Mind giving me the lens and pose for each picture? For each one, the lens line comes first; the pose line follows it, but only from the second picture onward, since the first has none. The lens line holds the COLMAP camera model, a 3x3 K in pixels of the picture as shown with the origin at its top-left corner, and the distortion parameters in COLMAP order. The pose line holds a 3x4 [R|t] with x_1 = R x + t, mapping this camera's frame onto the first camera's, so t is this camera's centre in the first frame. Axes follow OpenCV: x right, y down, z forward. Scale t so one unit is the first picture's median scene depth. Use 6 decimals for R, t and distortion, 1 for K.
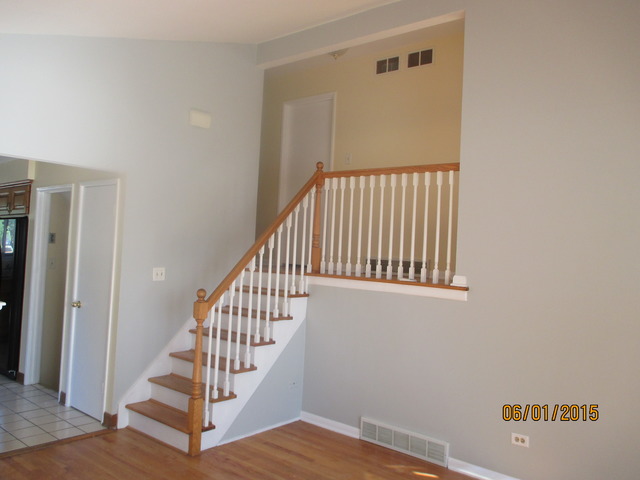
lens RADIAL K [[552.3, 0, 321.3], [0, 552.3, 223.0], [0, 0, 1]] dist [-0.011033, -0.024038]
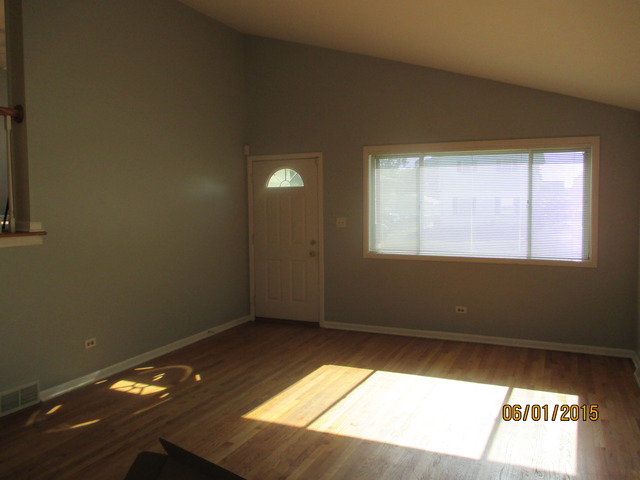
lens RADIAL K [[552.3, 0, 321.3], [0, 552.3, 223.0], [0, 0, 1]] dist [-0.011033, -0.024038]
pose [[-0.277827, -0.094669, 0.955955, -0.898833], [-0.039748, 0.995413, 0.087024, -0.014235], [-0.959808, -0.013820, -0.280316, 0.775012]]
